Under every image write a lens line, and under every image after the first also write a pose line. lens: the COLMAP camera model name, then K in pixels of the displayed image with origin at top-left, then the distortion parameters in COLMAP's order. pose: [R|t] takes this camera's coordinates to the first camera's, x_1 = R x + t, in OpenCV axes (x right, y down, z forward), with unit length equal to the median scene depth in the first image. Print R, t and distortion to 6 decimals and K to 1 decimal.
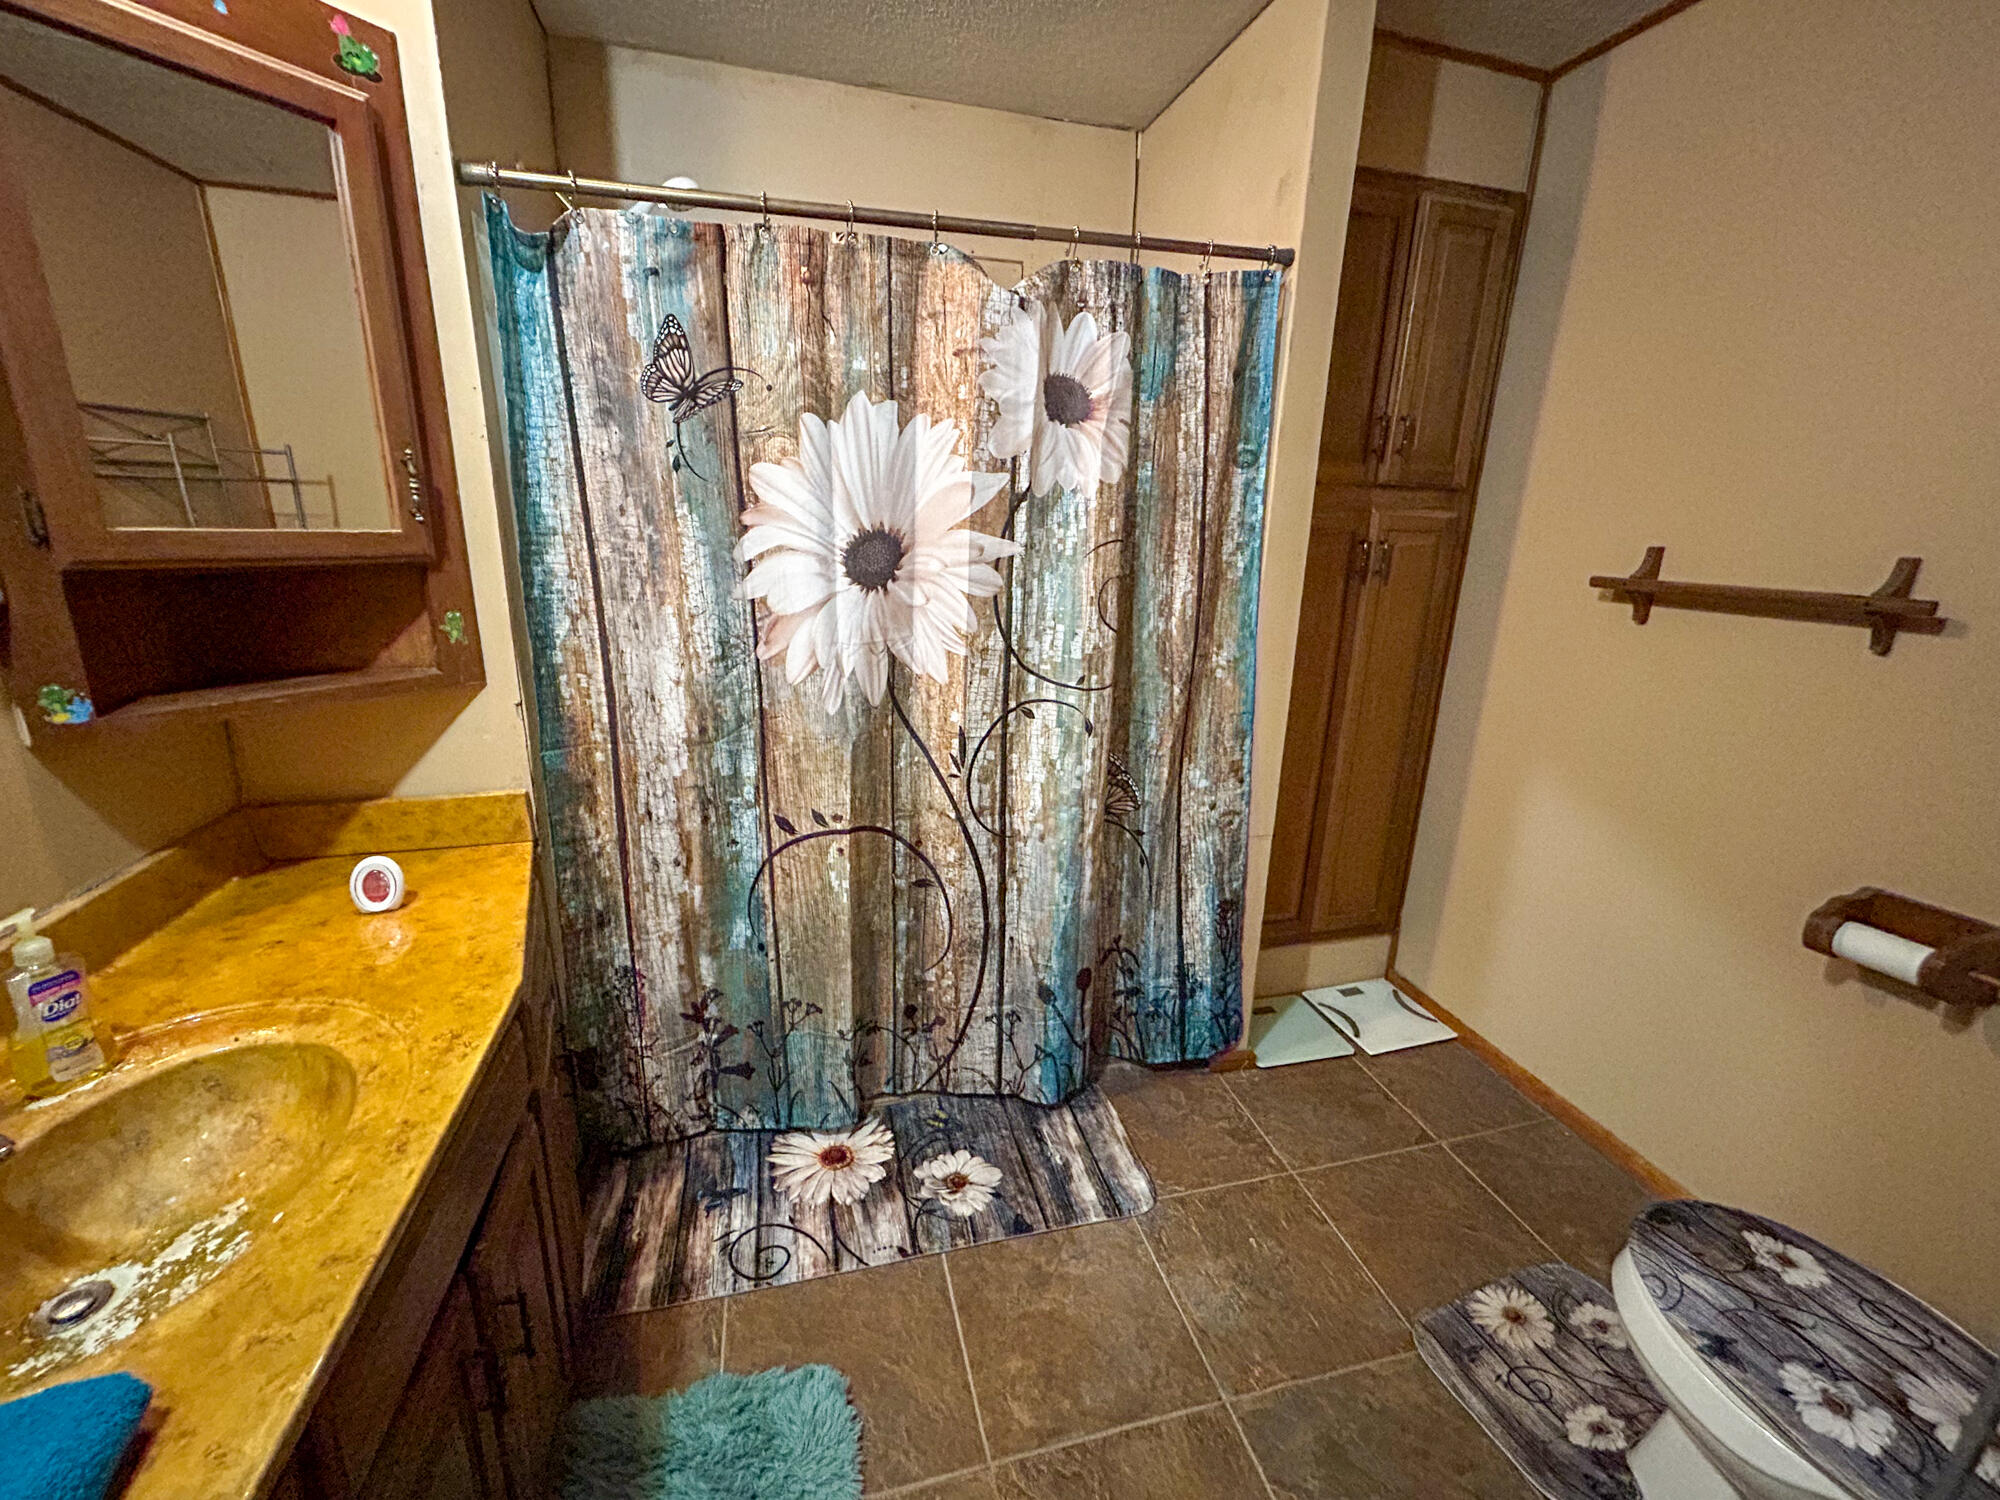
lens RADIAL K [[812.9, 0, 998.6], [0, 812.9, 739.3], [0, 0, 1]] dist [0.002749, -0.000112]
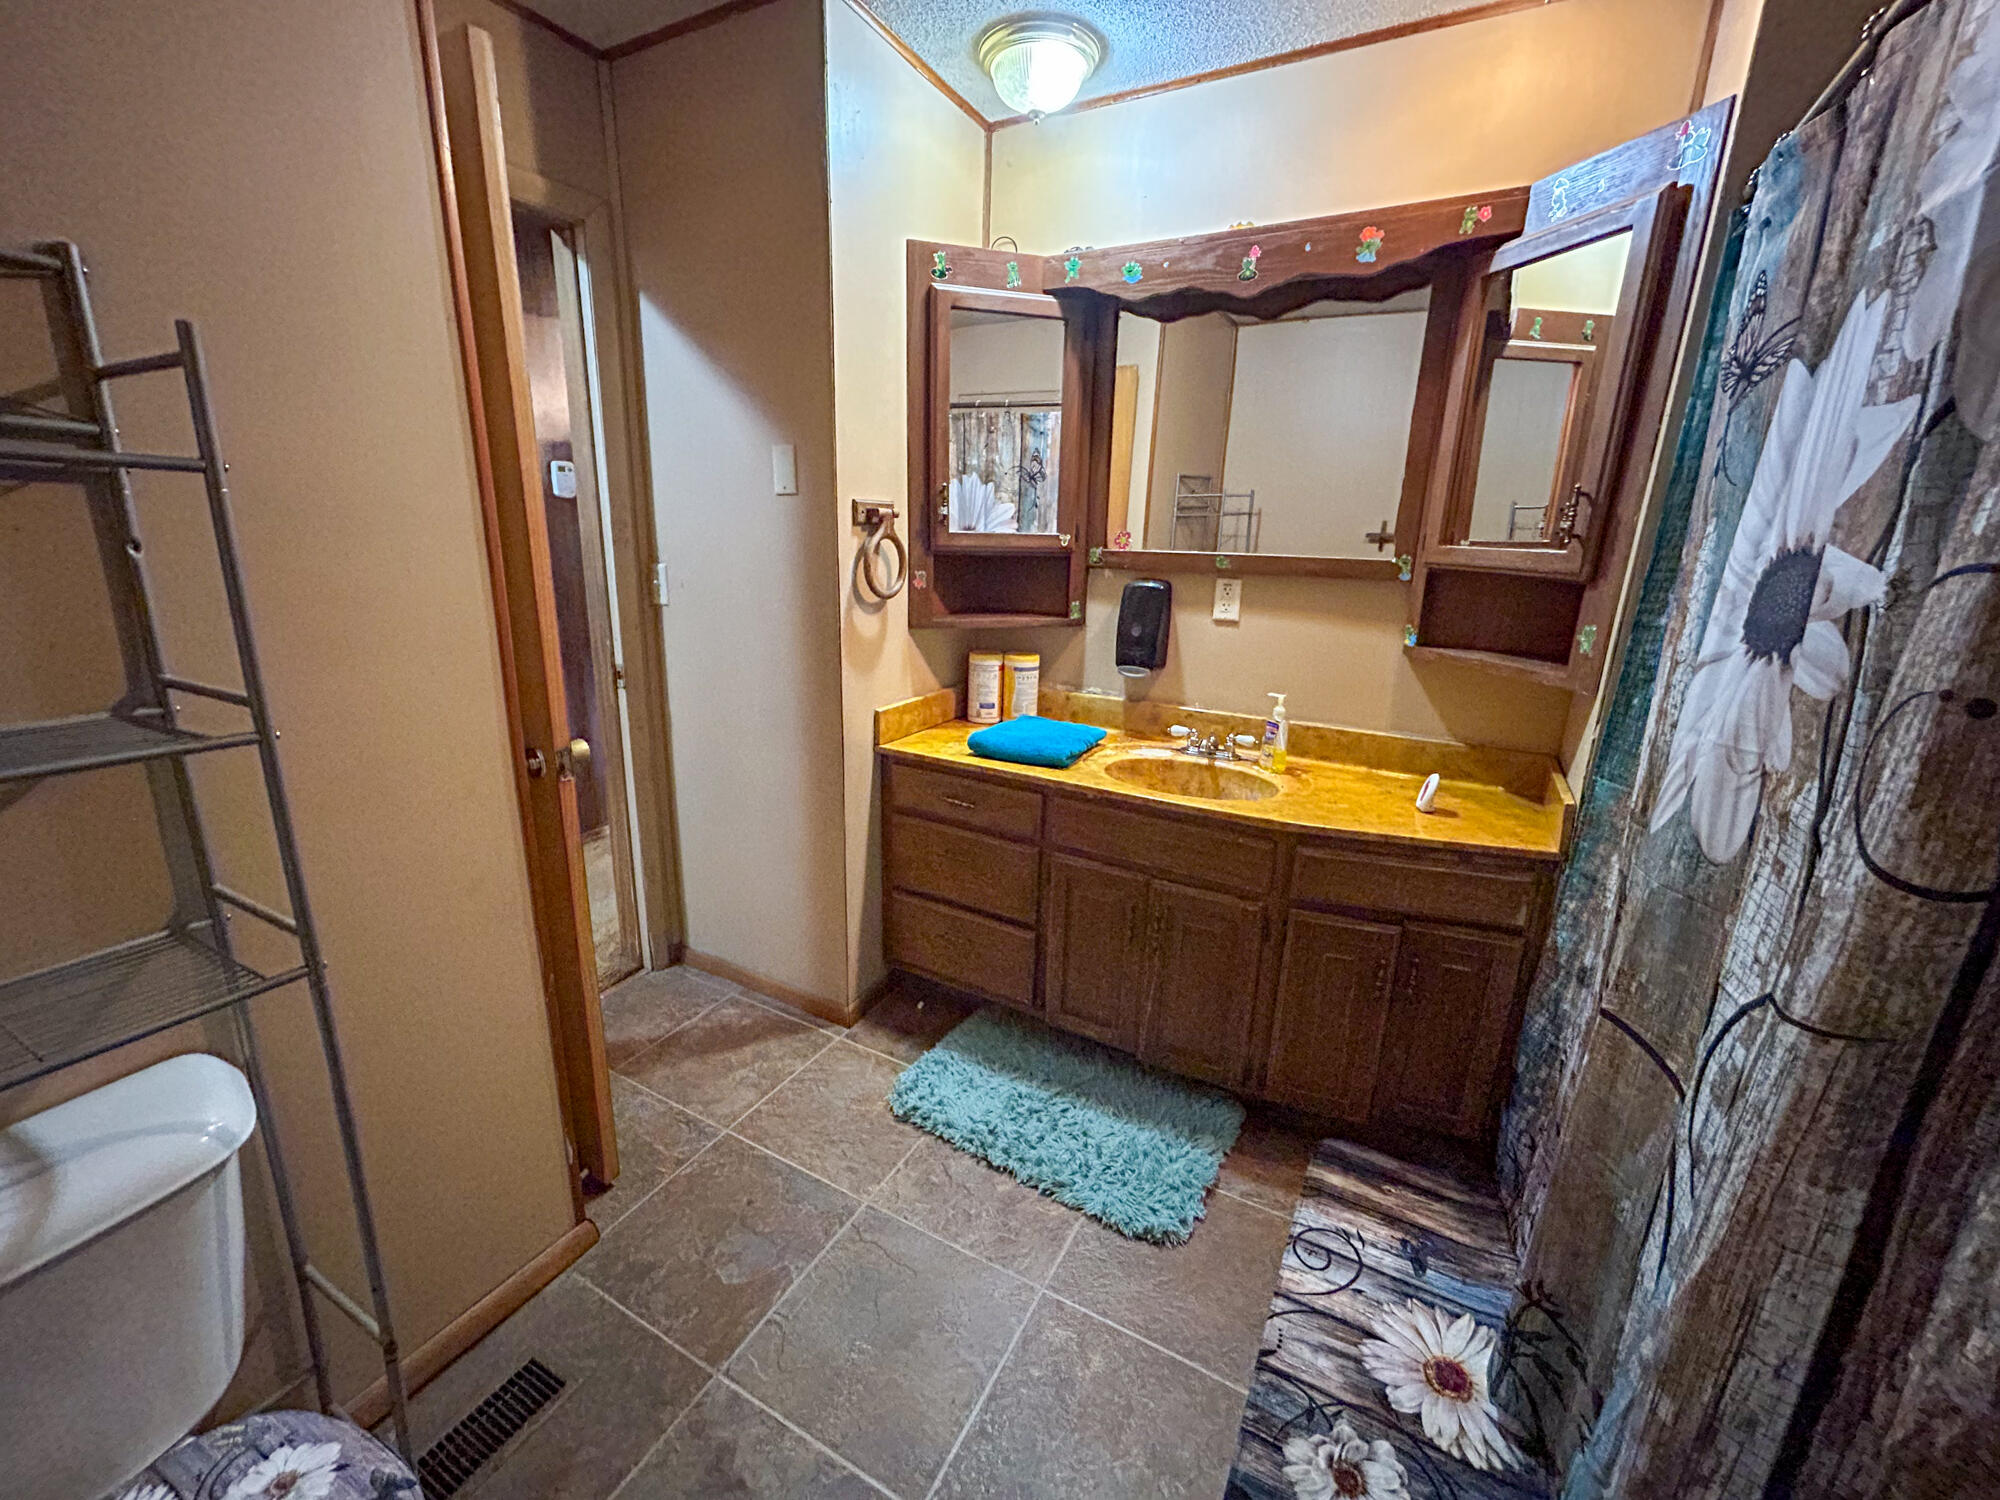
lens RADIAL K [[812.9, 0, 1002.0], [0, 812.9, 744.6], [0, 0, 1]] dist [0.002749, -0.000112]
pose [[-0.687224, 0.137974, -0.713223, 0.596633], [-0.241925, 0.882286, 0.403786, -0.227838], [0.684979, 0.450038, -0.572948, 0.981735]]
